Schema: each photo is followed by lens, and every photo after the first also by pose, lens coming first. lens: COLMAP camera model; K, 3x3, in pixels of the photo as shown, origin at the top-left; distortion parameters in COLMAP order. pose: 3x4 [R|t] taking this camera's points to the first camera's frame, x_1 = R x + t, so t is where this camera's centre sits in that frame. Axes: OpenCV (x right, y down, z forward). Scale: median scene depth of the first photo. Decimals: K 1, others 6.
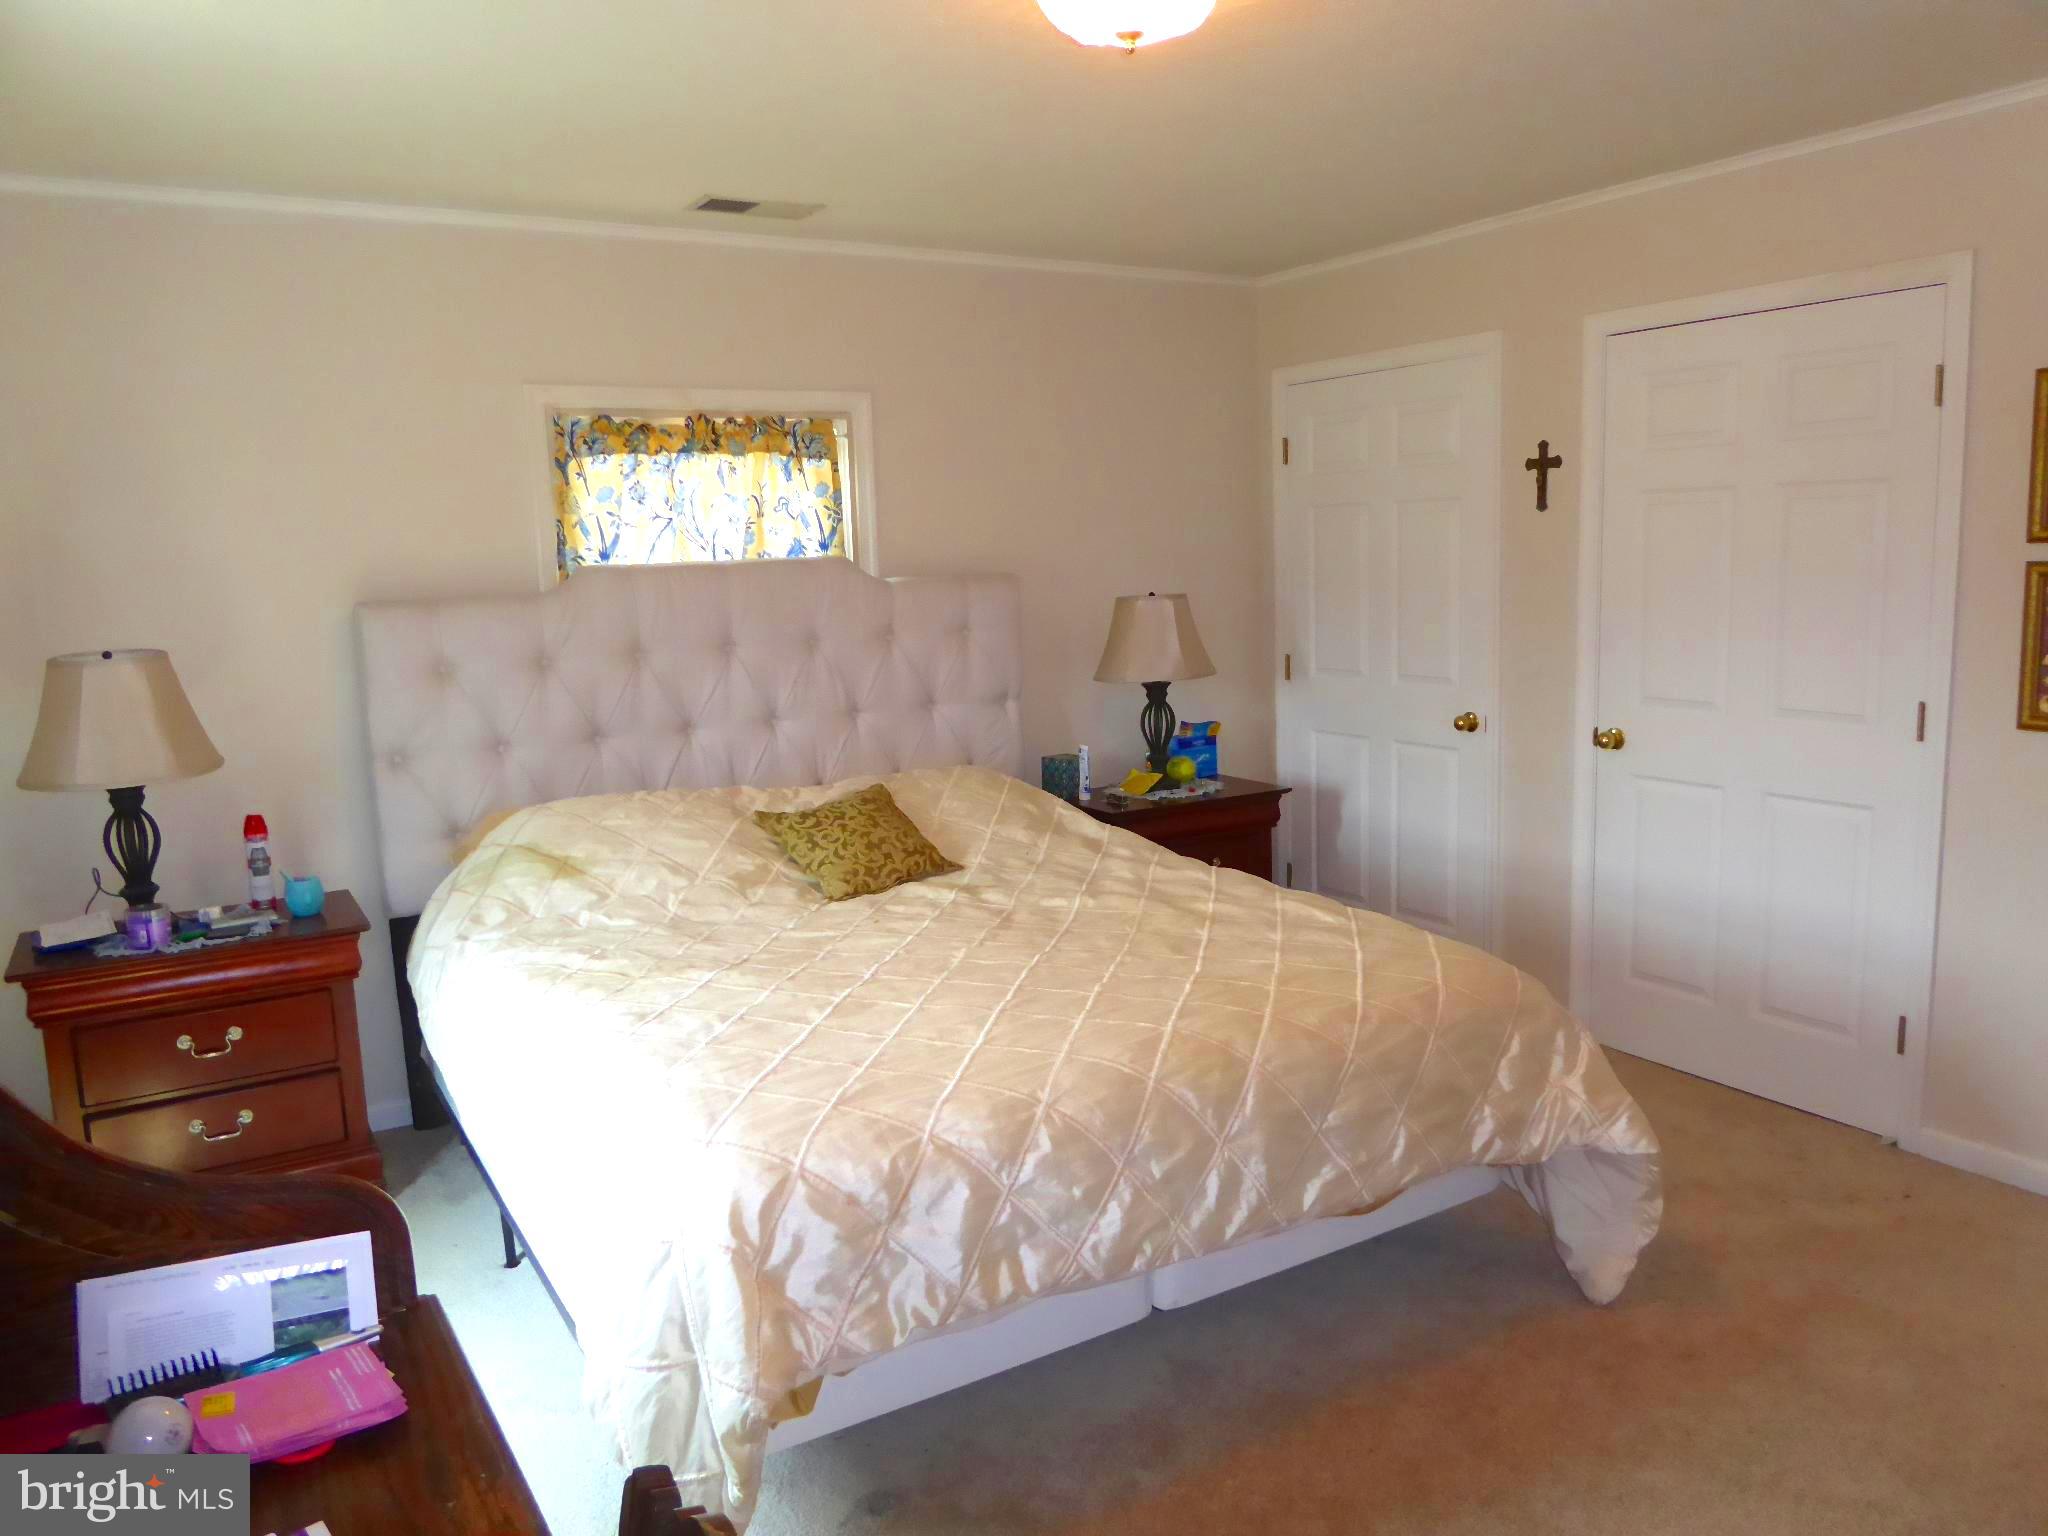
lens RADIAL K [[1453.5, 0, 1024.5], [0, 1453.5, 772.1], [0, 0, 1]] dist [-0.032309, 0.009044]
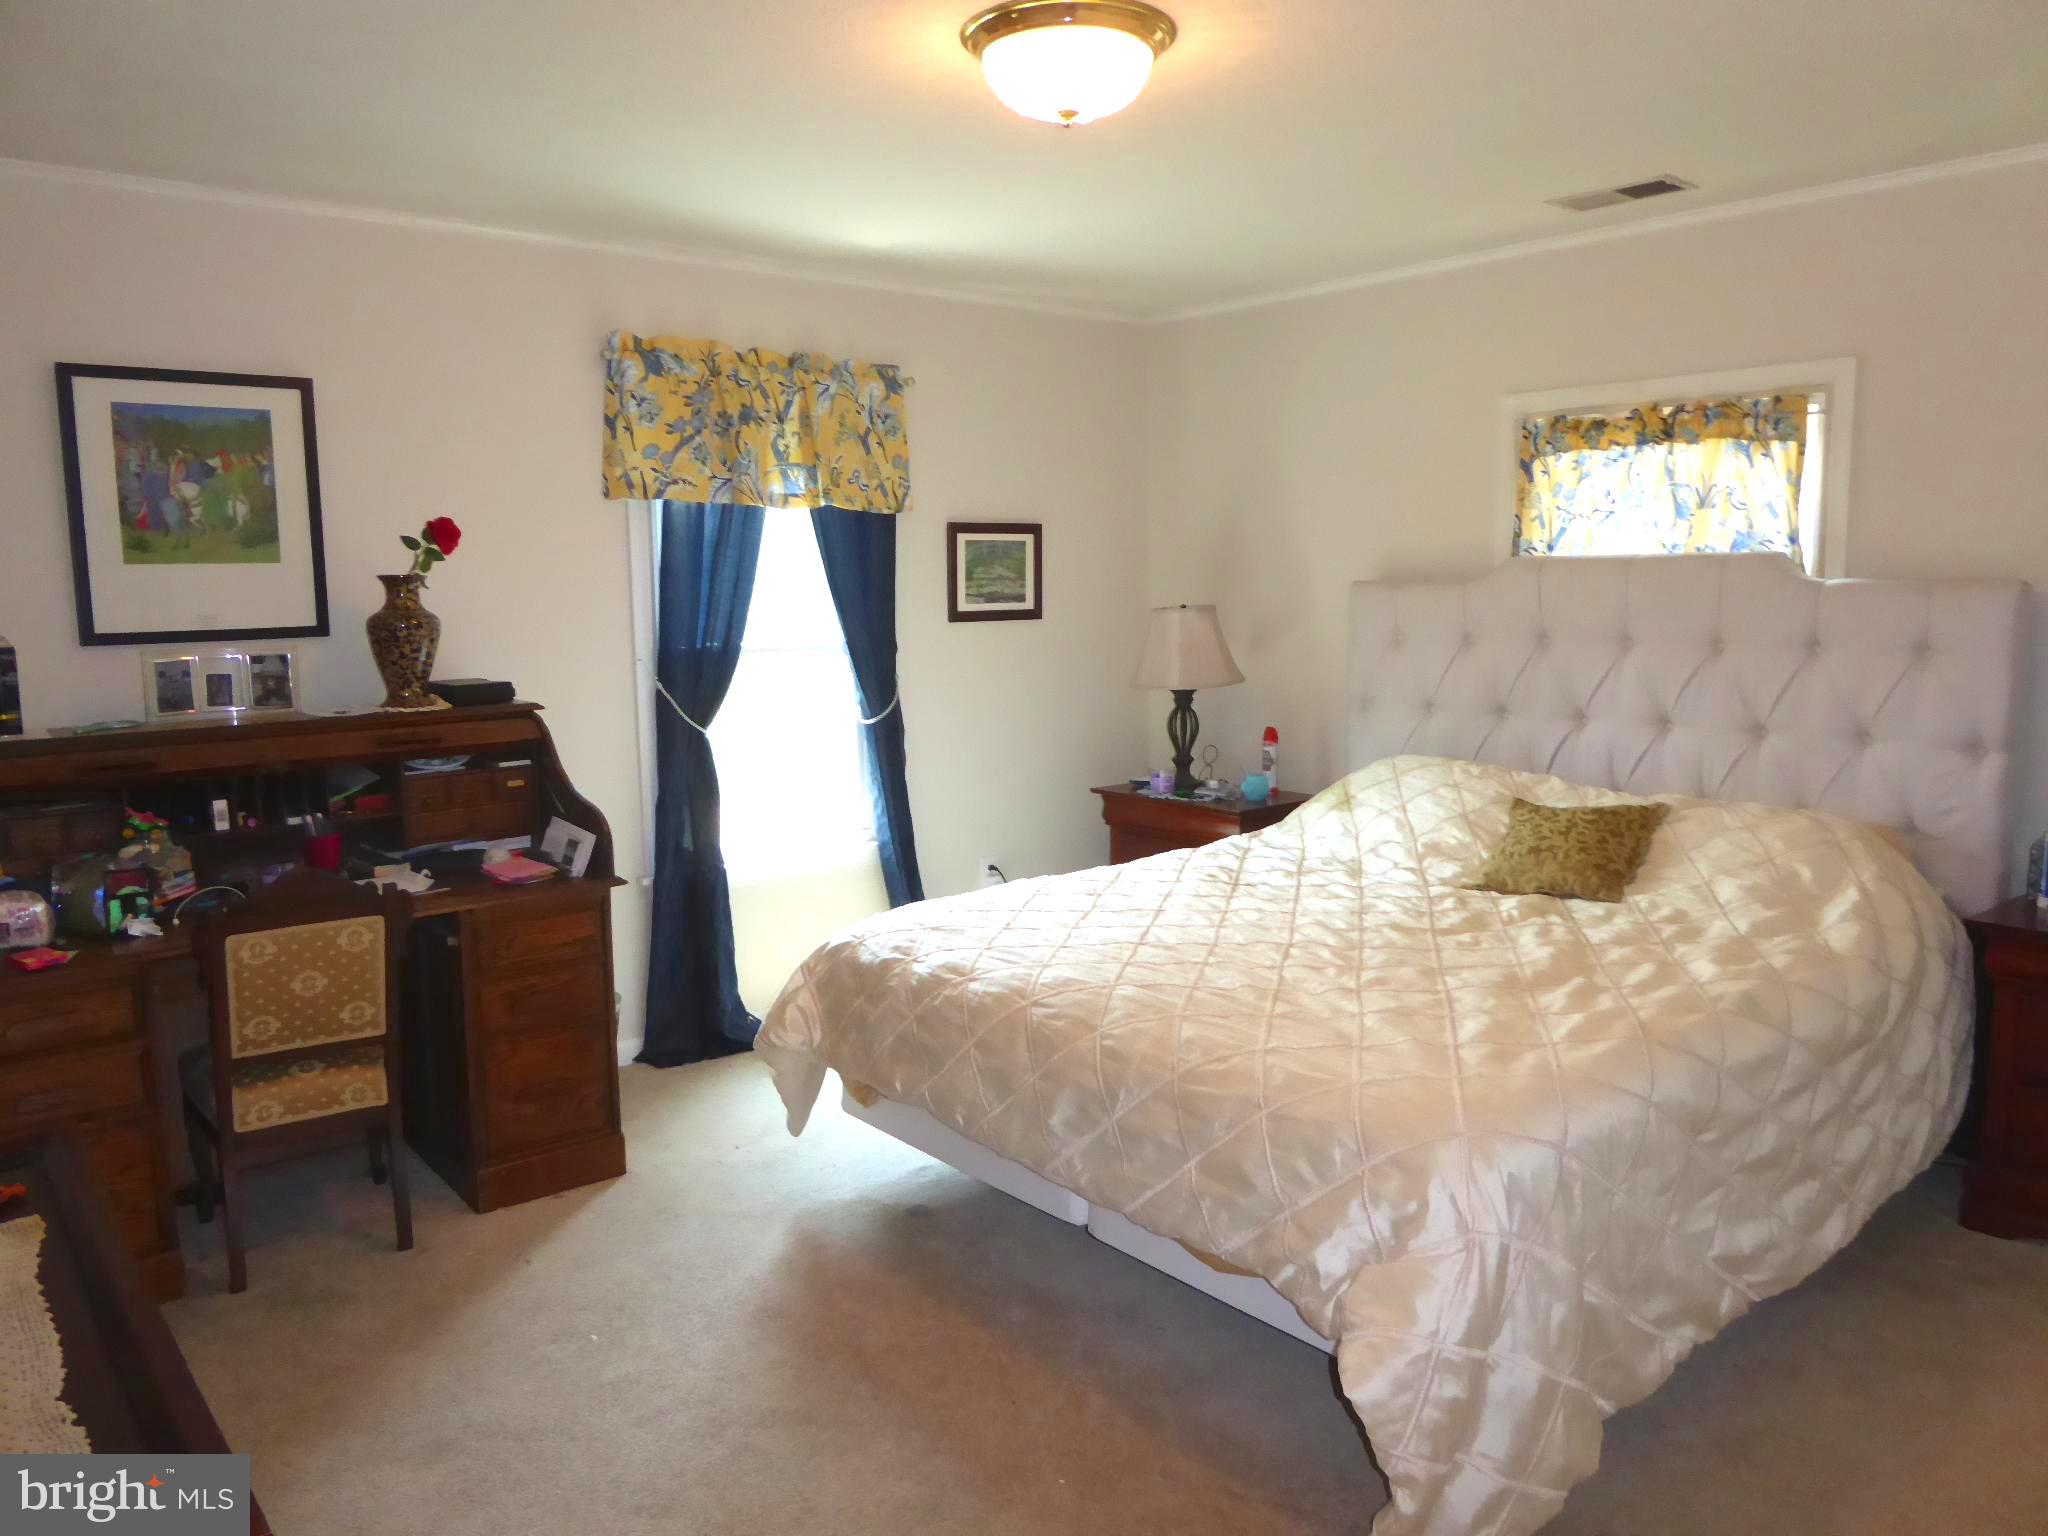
lens RADIAL K [[1453.5, 0, 1026.5], [0, 1453.5, 762.6], [0, 0, 1]] dist [-0.032309, 0.009044]
pose [[0.154885, 0.162592, -0.974461, 0.719955], [-0.136062, 0.980475, 0.141969, -0.092902], [0.978518, 0.110598, 0.173983, 0.453727]]
